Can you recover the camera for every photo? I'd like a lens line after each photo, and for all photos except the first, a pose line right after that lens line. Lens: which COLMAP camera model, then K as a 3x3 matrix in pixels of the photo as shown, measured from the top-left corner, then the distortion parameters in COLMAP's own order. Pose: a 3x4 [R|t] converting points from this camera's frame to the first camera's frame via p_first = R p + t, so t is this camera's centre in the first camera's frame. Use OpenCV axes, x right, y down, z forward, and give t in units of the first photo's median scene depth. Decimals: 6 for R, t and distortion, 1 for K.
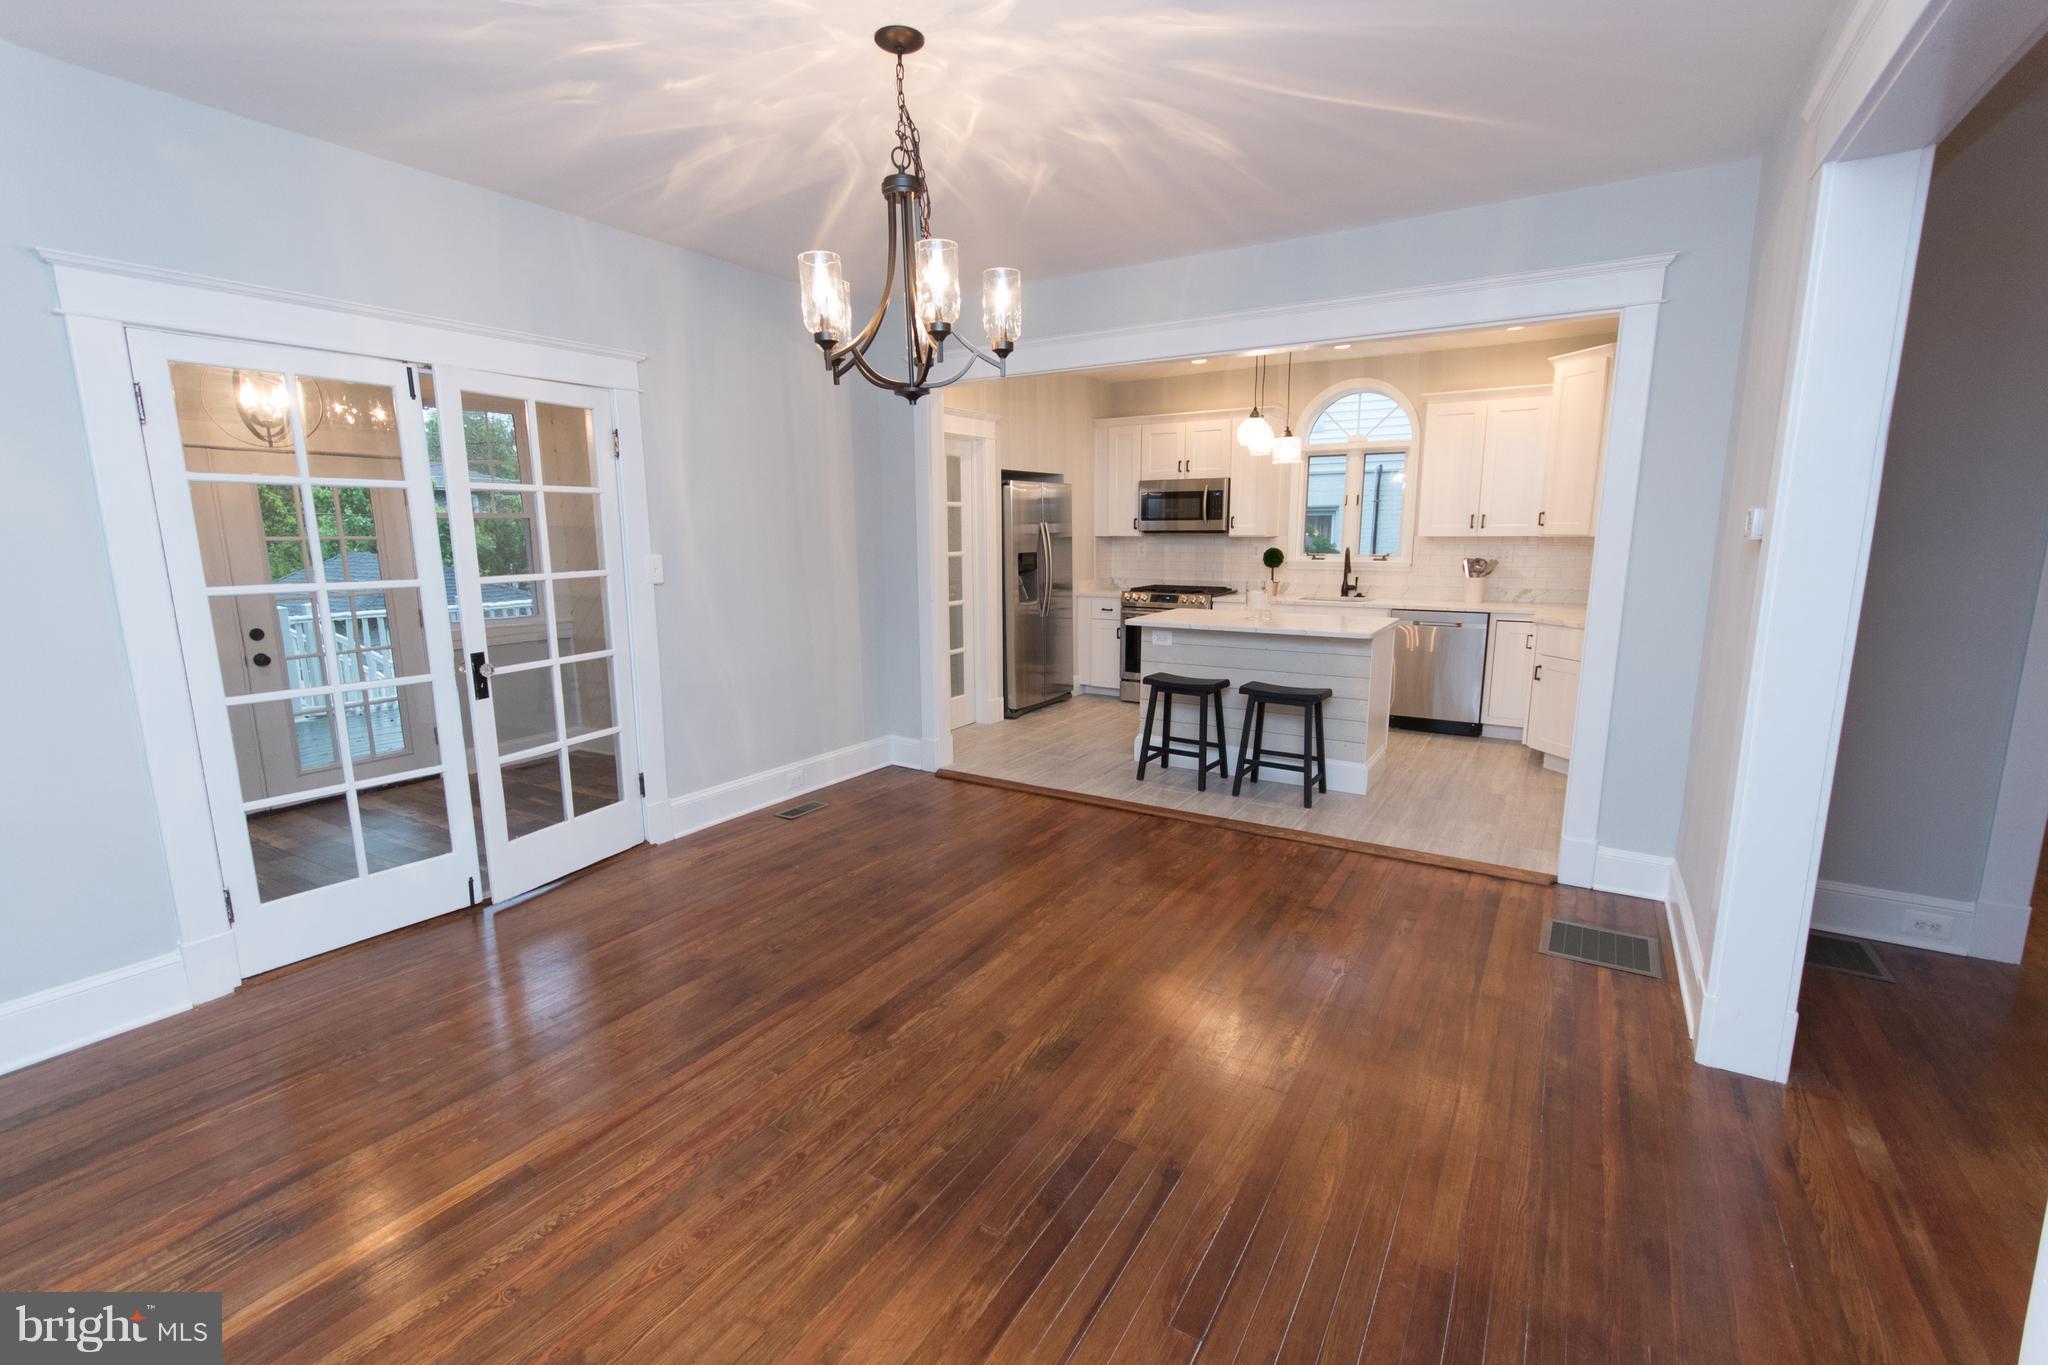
lens RADIAL K [[891.3, 0, 1022.4], [0, 891.3, 691.6], [0, 0, 1]] dist [0.003824, 0.000717]
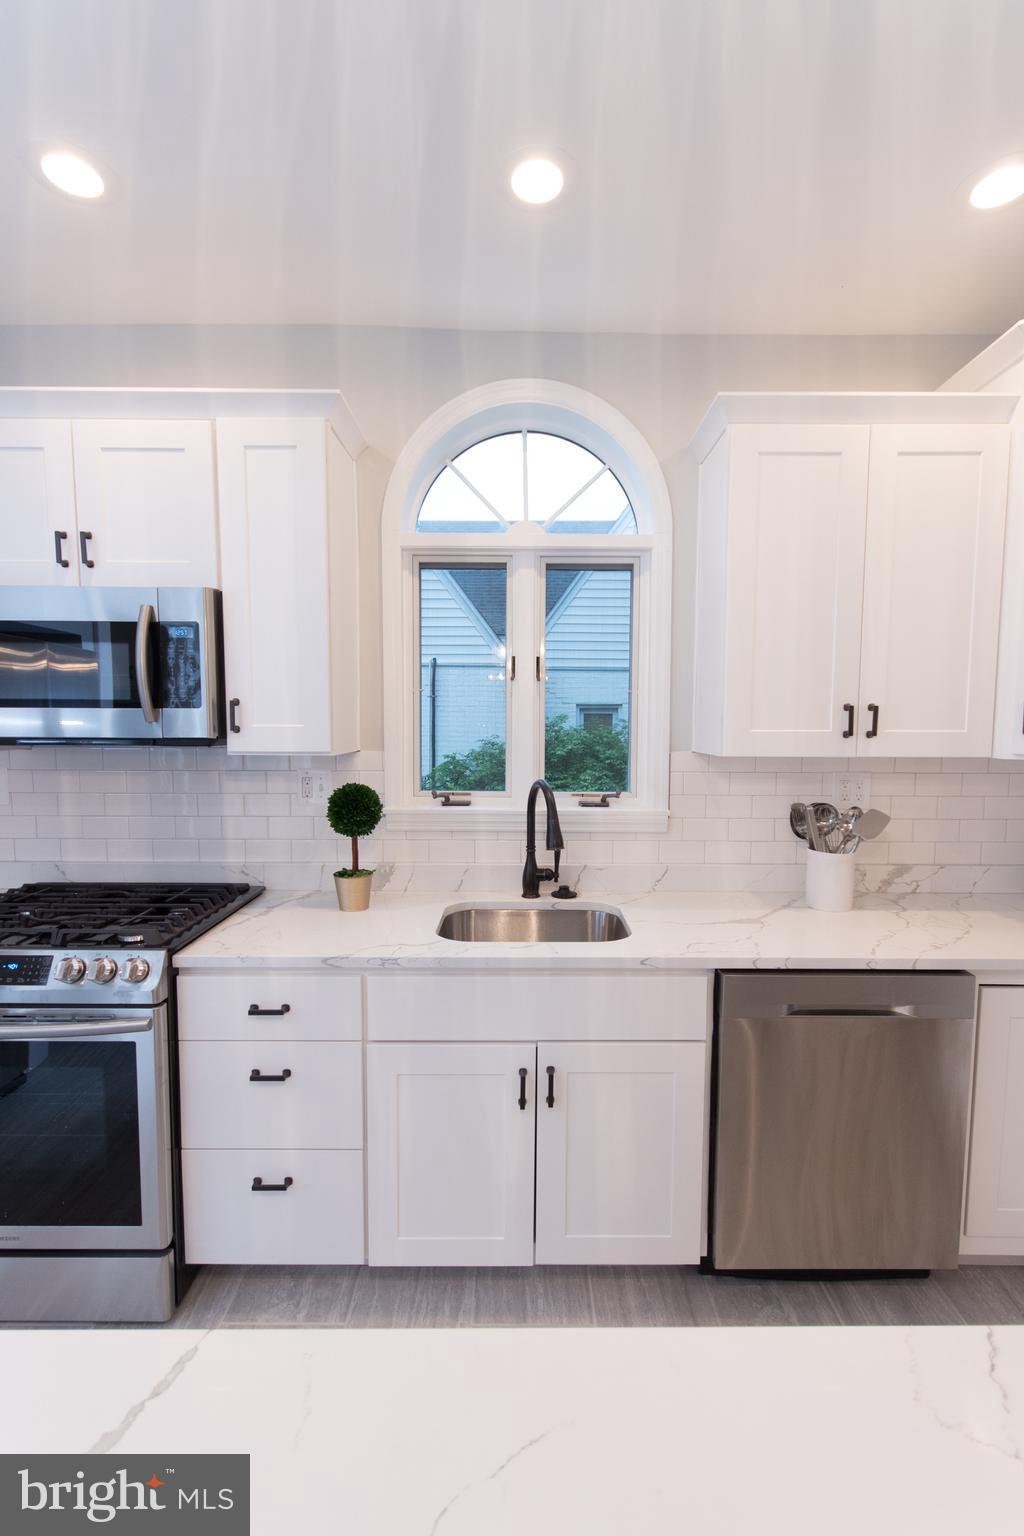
lens RADIAL K [[668.5, 0, 515.7], [0, 668.5, 776.7], [0, 0, 1]] dist [0.003824, 0.000717]
pose [[0.847029, -0.035408, 0.530367, 0.243339], [0.087977, 0.993356, -0.074186, -0.176172], [-0.524216, 0.109498, 0.844516, 0.929671]]
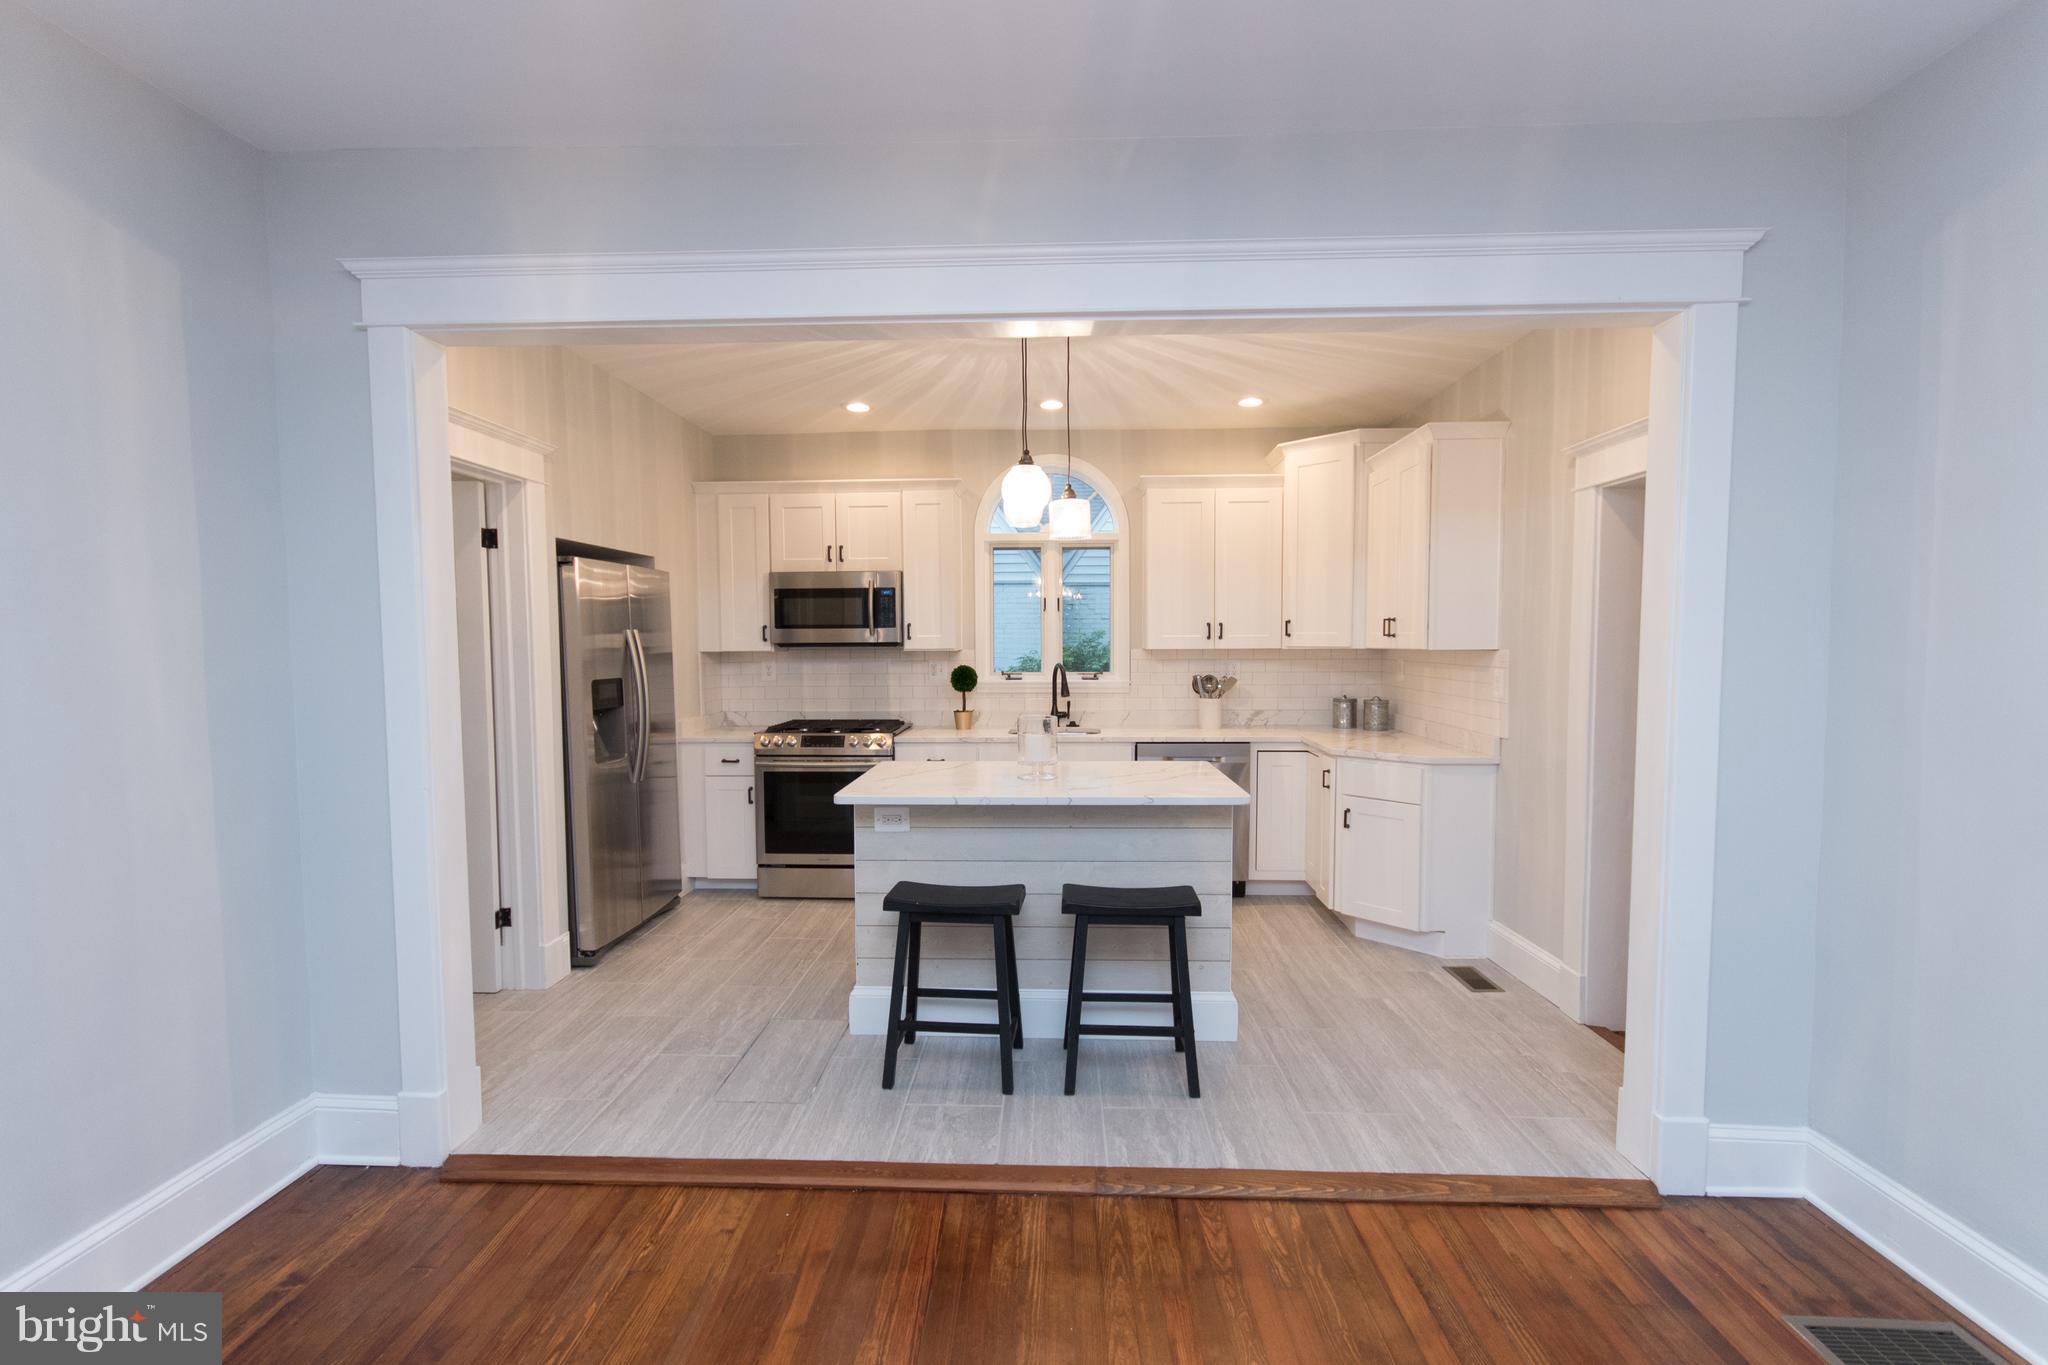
lens RADIAL K [[891.3, 0, 1022.4], [0, 891.3, 691.6], [0, 0, 1]] dist [0.003824, 0.000717]
pose [[0.869394, -0.027083, 0.493377, -0.056924], [0.090340, 0.990379, -0.104825, -0.073331], [-0.485791, 0.135705, 0.863476, 0.430280]]
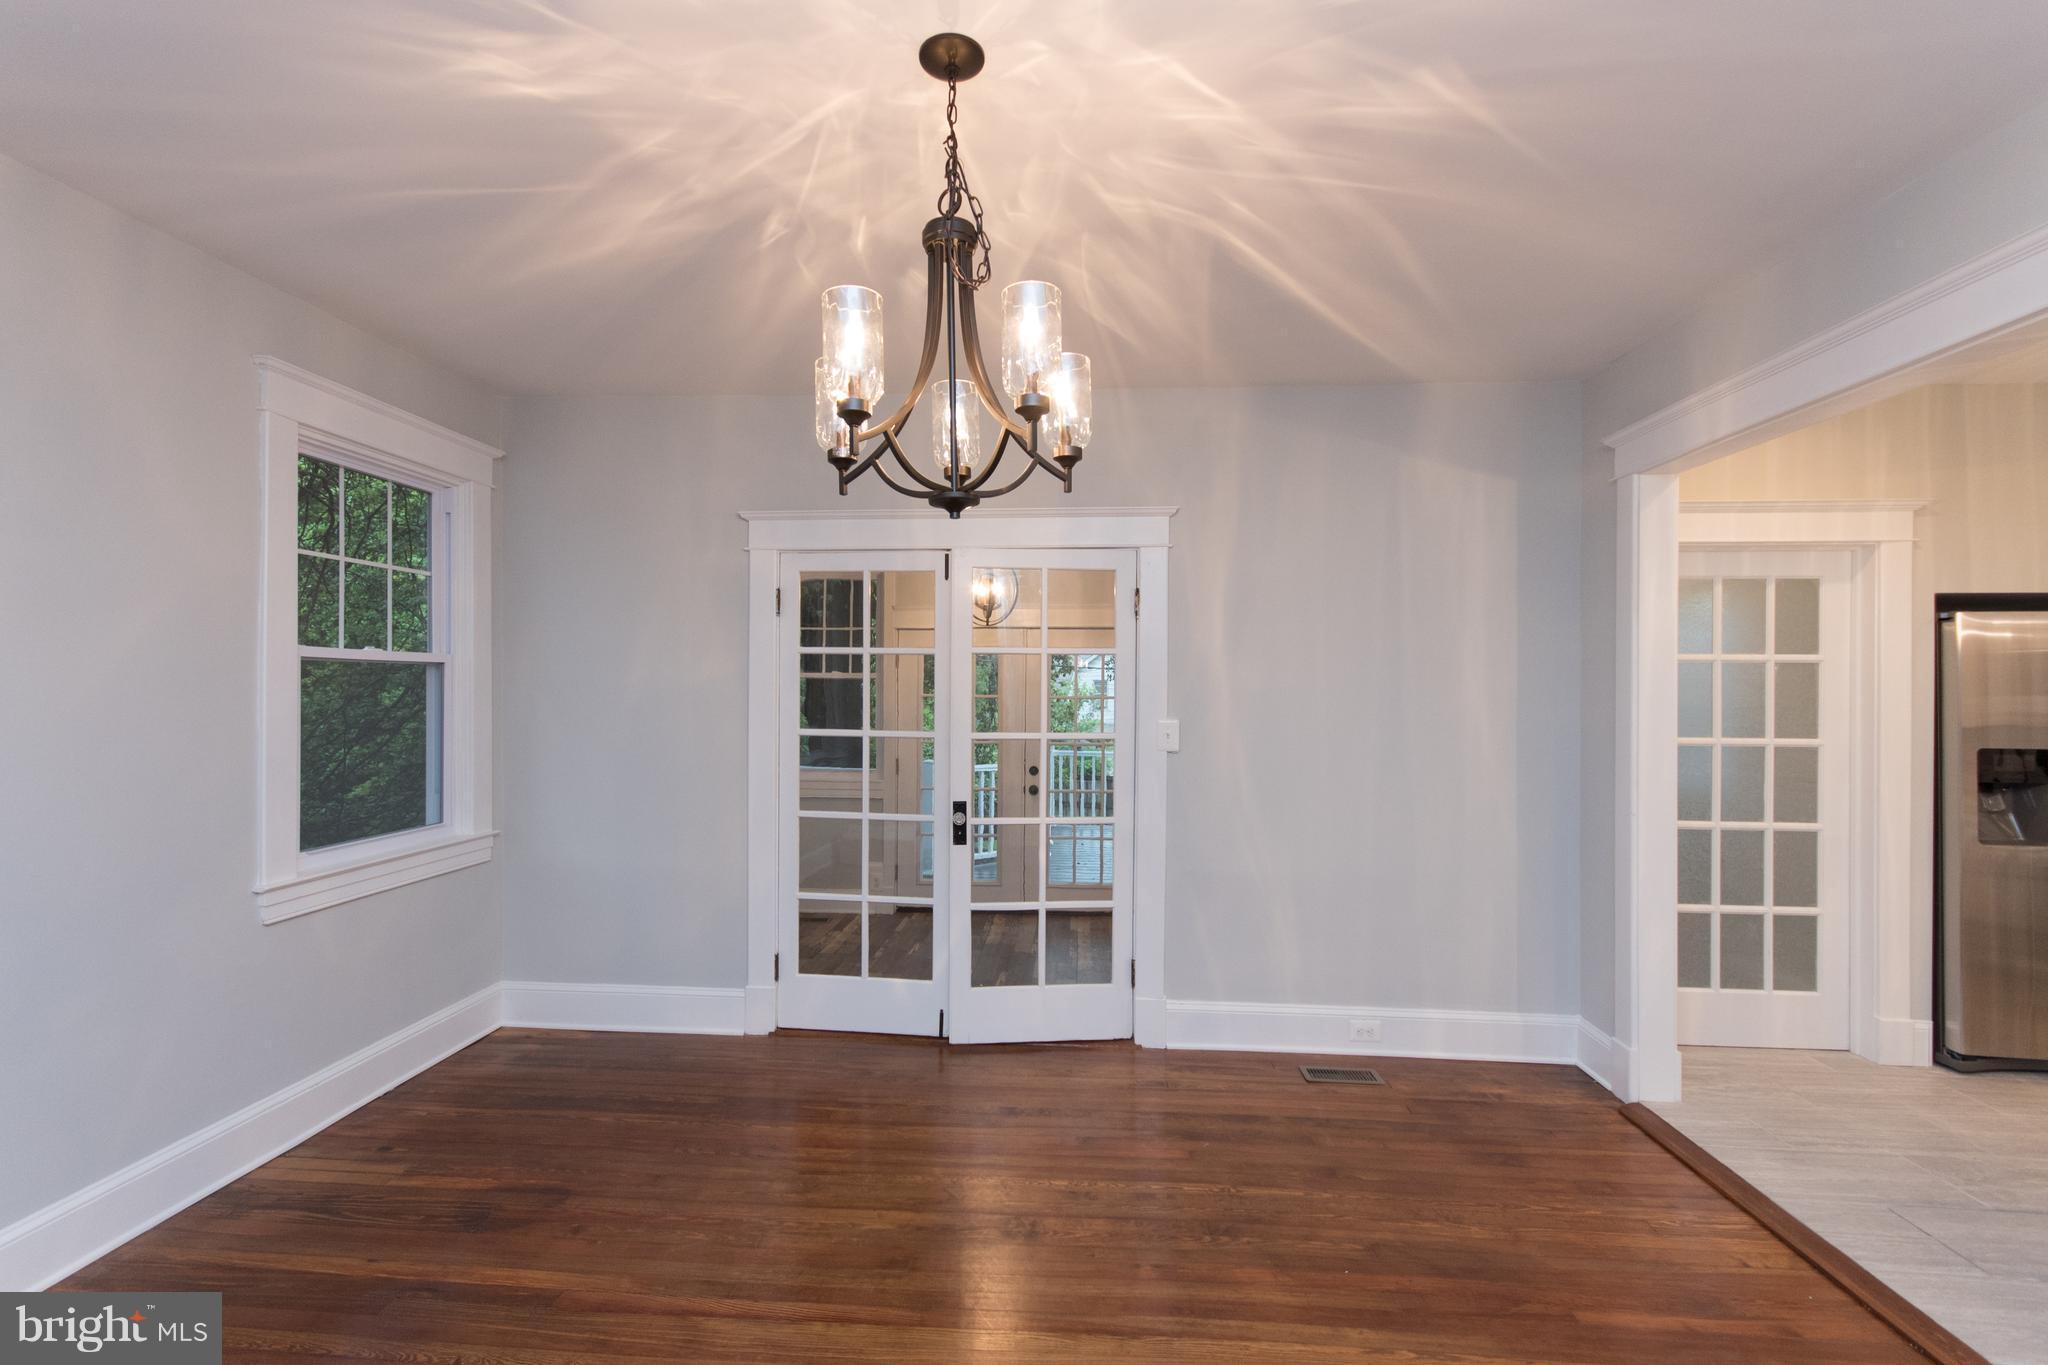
lens RADIAL K [[891.3, 0, 1022.4], [0, 891.3, 691.6], [0, 0, 1]] dist [0.003824, 0.000717]
pose [[0.469698, 0.010238, -0.882768, 0.231526], [-0.170554, 0.982147, -0.079357, -0.061983], [0.866196, 0.187834, 0.463059, 0.327835]]
